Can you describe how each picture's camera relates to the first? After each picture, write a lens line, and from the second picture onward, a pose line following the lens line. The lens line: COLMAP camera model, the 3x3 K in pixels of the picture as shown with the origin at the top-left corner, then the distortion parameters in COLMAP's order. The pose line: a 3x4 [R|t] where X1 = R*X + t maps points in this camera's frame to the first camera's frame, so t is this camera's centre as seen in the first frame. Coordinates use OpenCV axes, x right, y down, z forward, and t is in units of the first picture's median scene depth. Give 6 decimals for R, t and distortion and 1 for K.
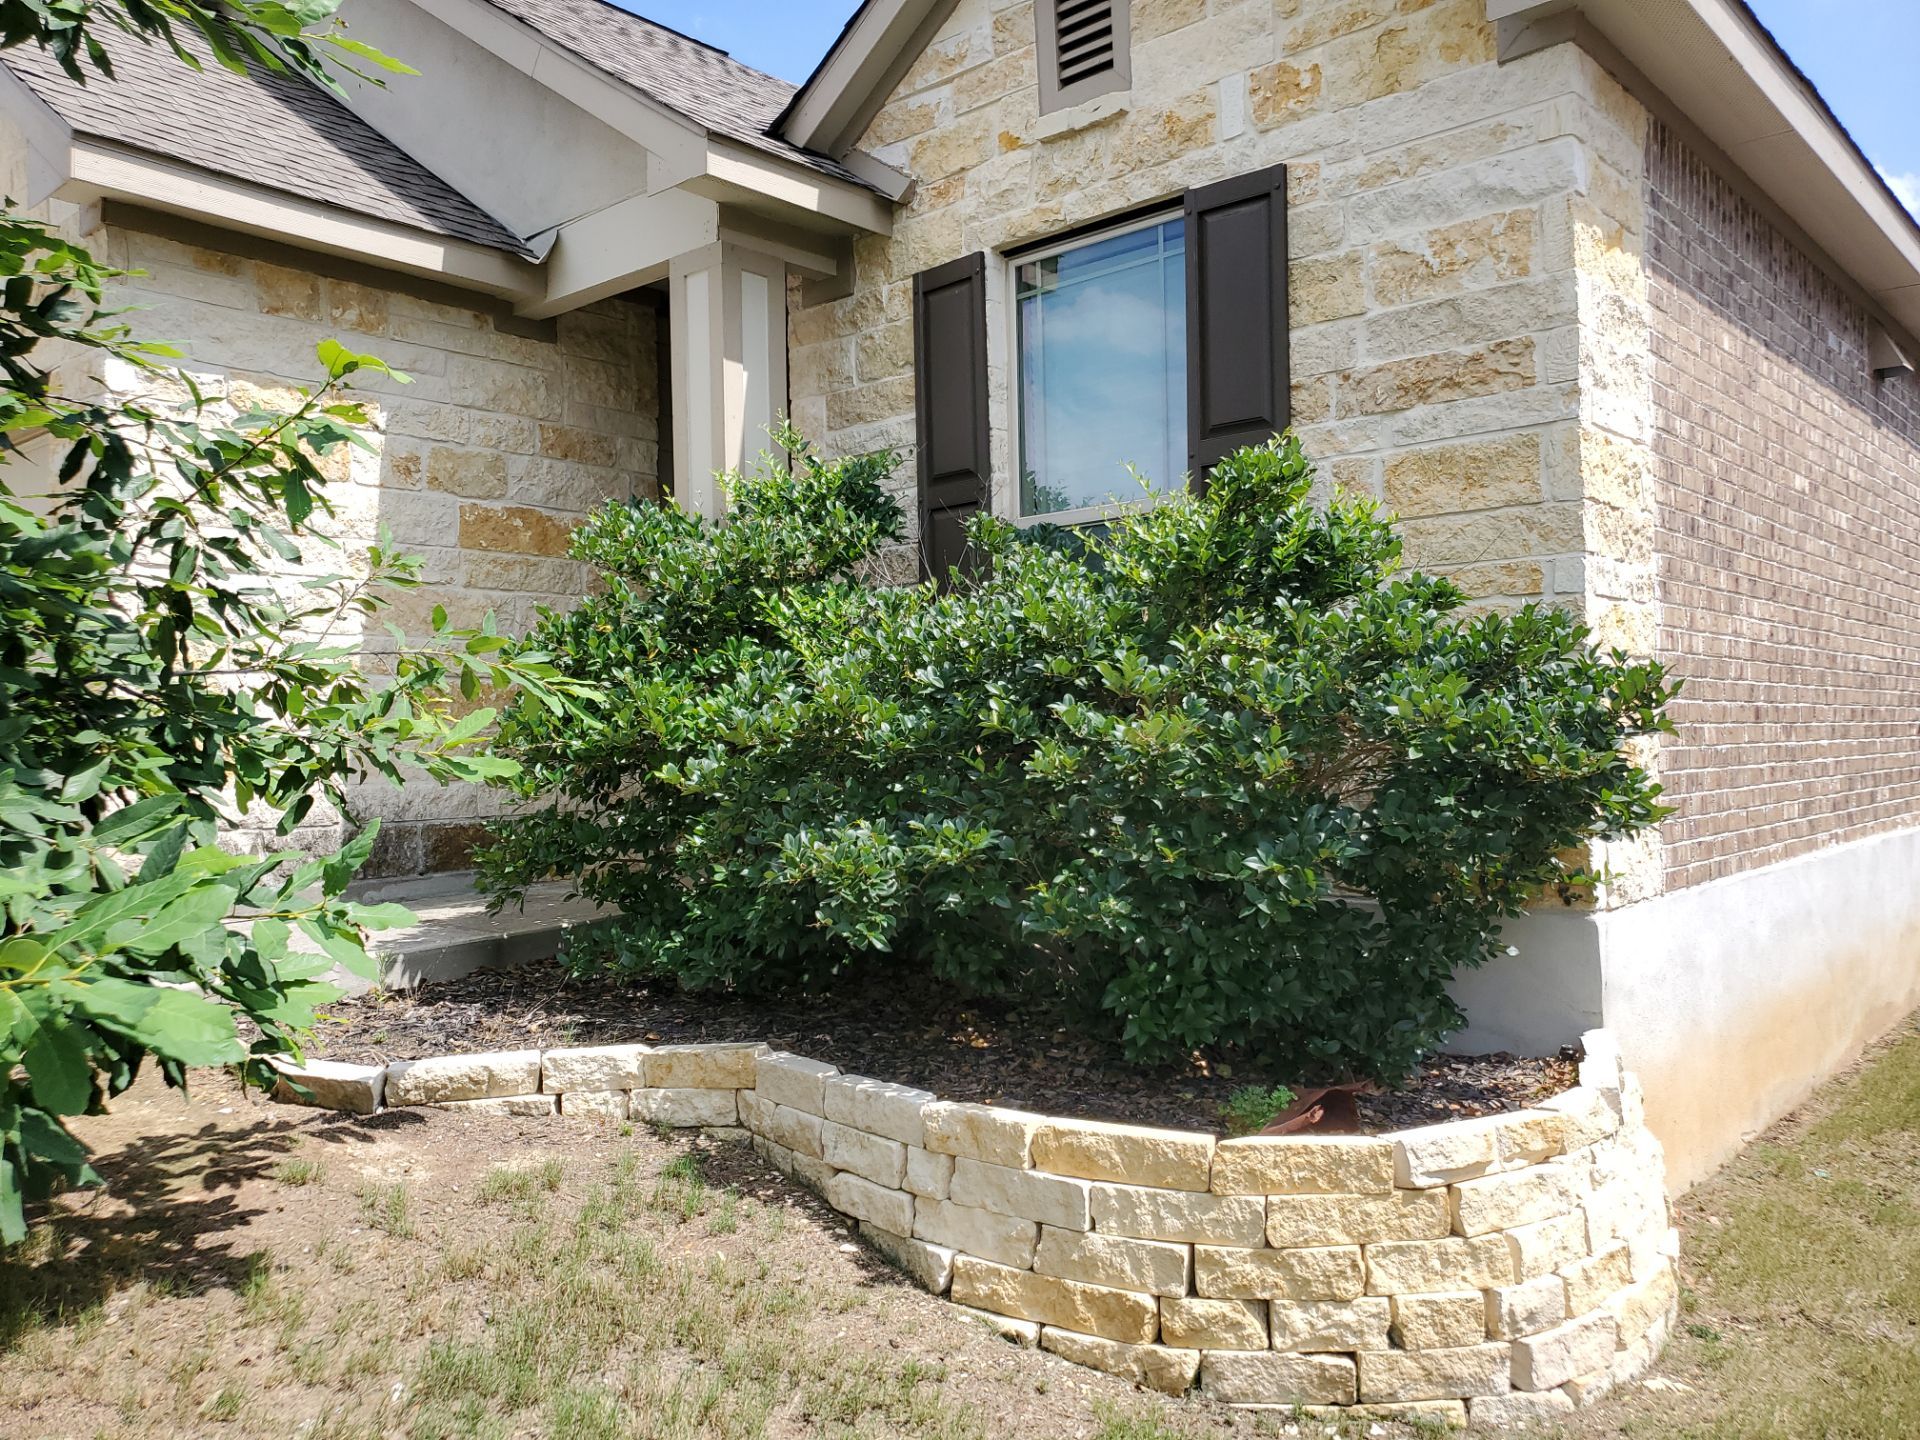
lens RADIAL K [[1477.5, 0, 968.1], [0, 1477.5, 712.8], [0, 0, 1]] dist [0.034611, -0.025216]
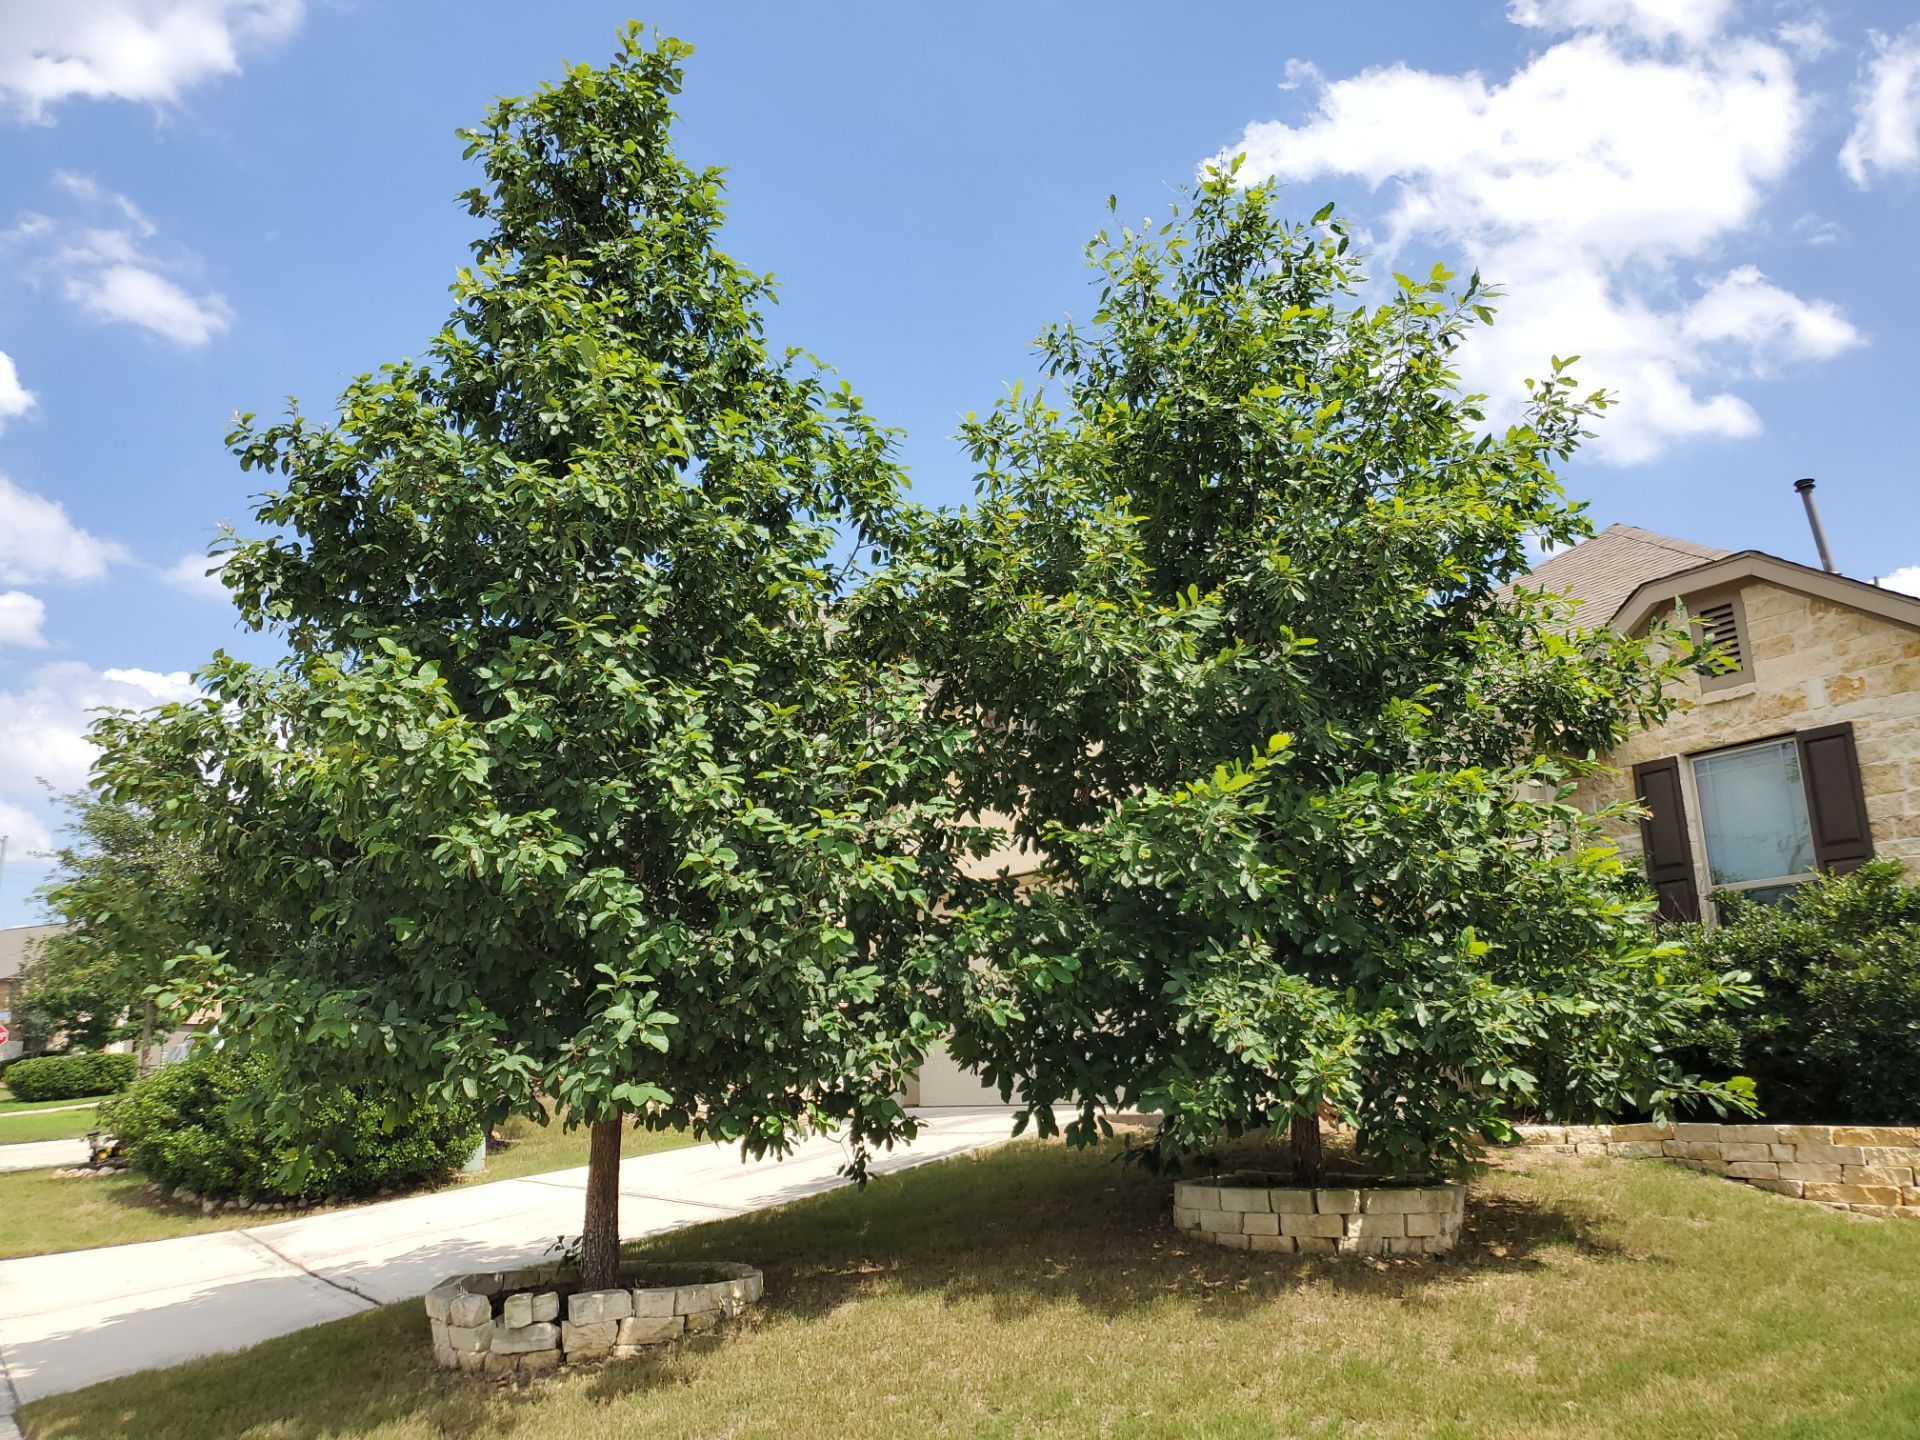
lens RADIAL K [[1477.5, 0, 961.2], [0, 1477.5, 706.4], [0, 0, 1]] dist [0.034611, -0.025216]
pose [[0.968179, -0.062291, -0.242384, -0.696796], [0.003109, 0.971447, -0.237238, 0.162076], [0.250241, 0.228936, 0.940727, -1.860402]]
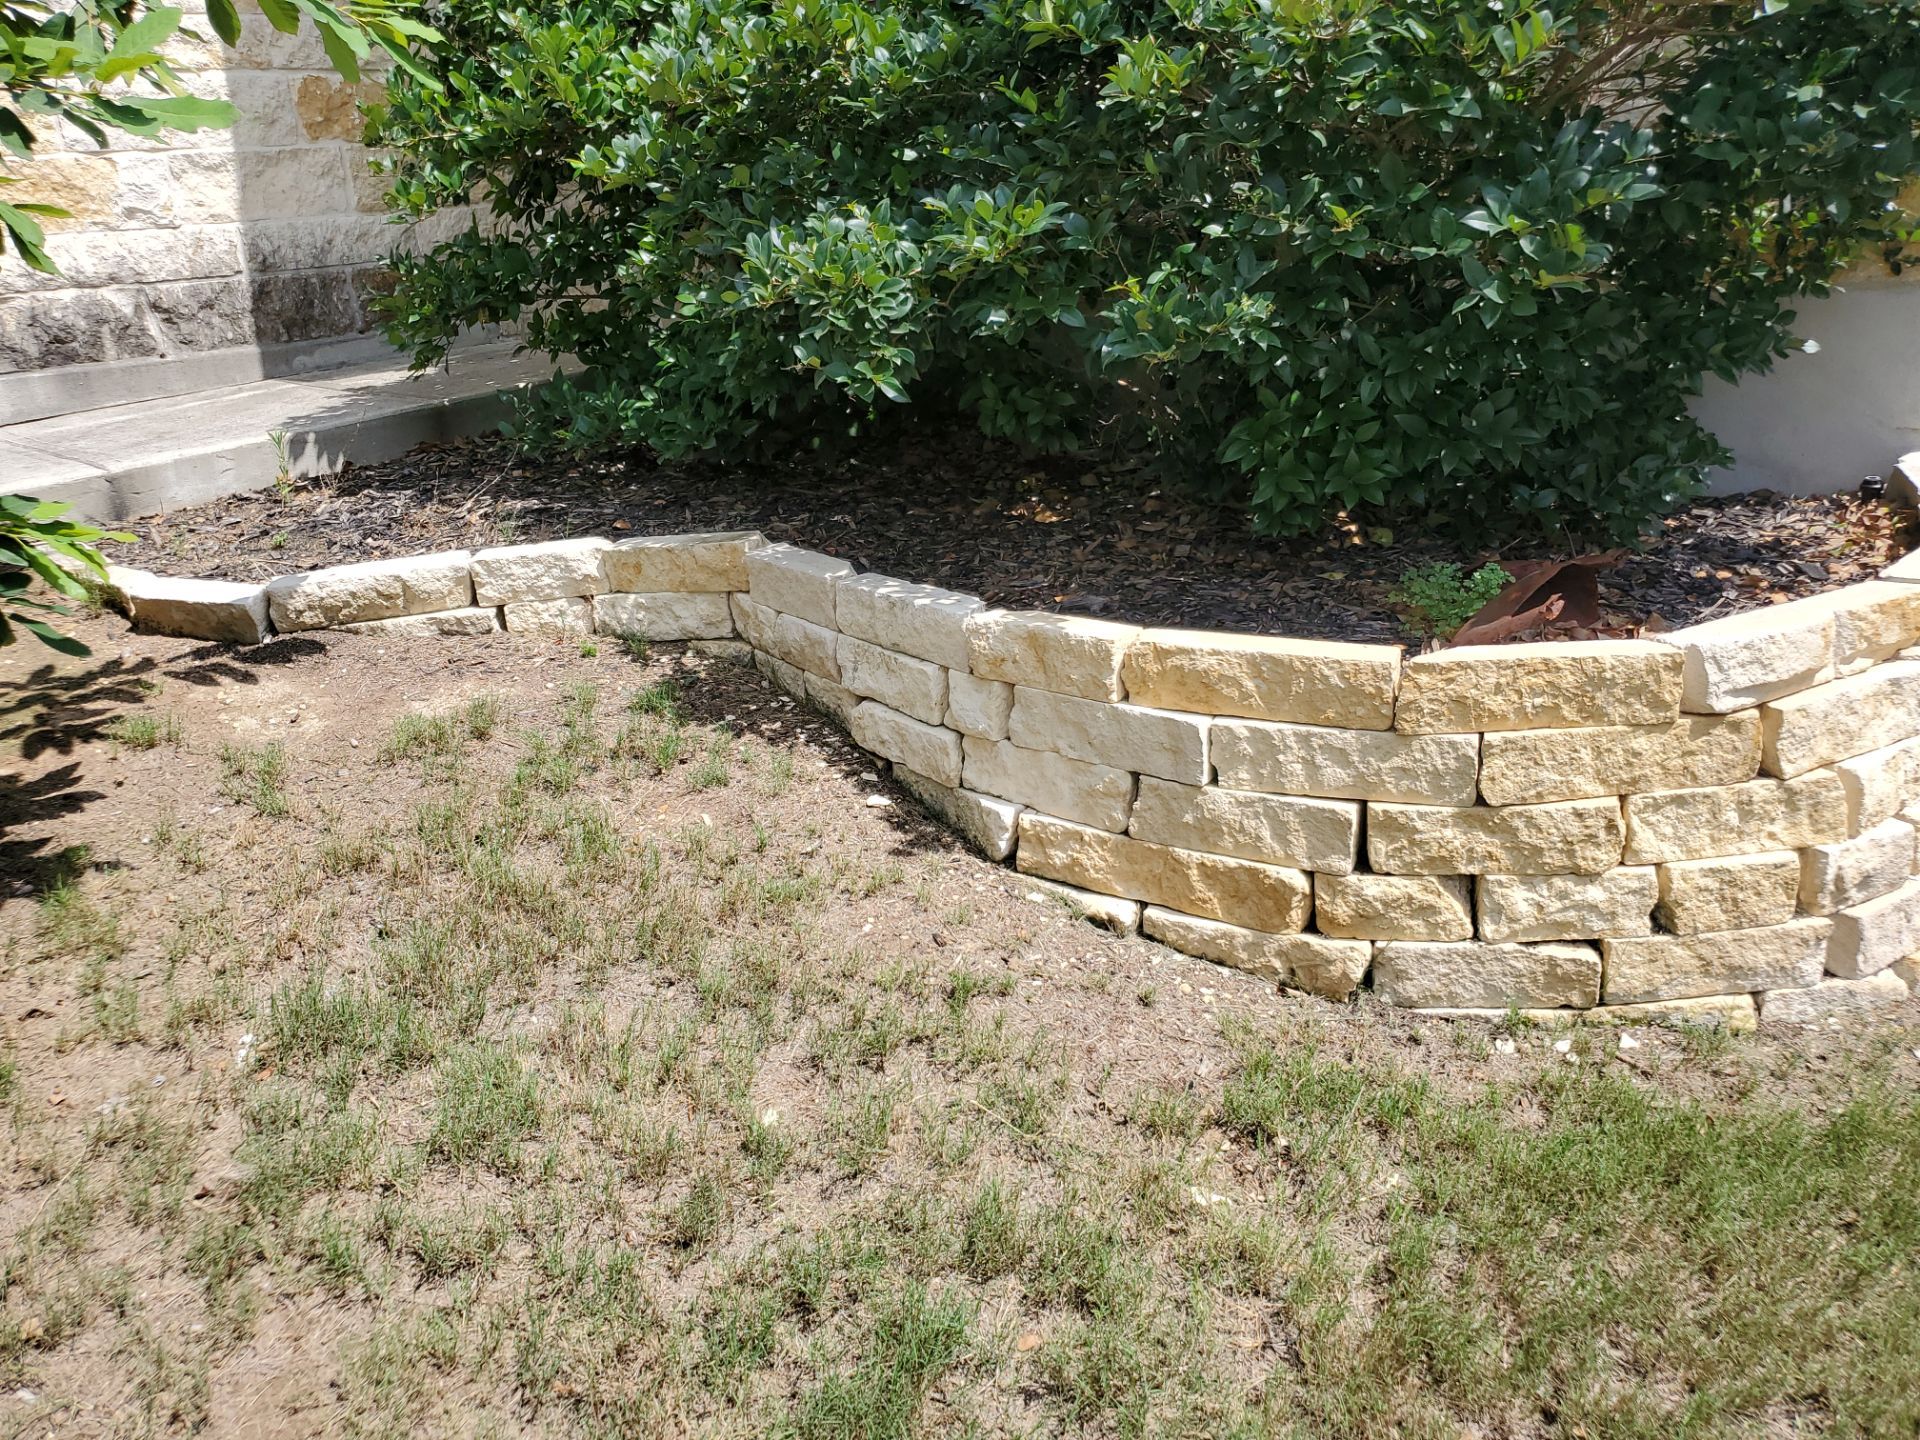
lens RADIAL K [[1477.5, 0, 931.3], [0, 1477.5, 667.0], [0, 0, 1]] dist [0.034611, -0.025216]
pose [[0.995988, -0.038192, -0.080922, 0.008557], [0.063056, 0.941213, 0.331876, 0.051709], [0.063490, -0.335647, 0.939846, 0.318750]]
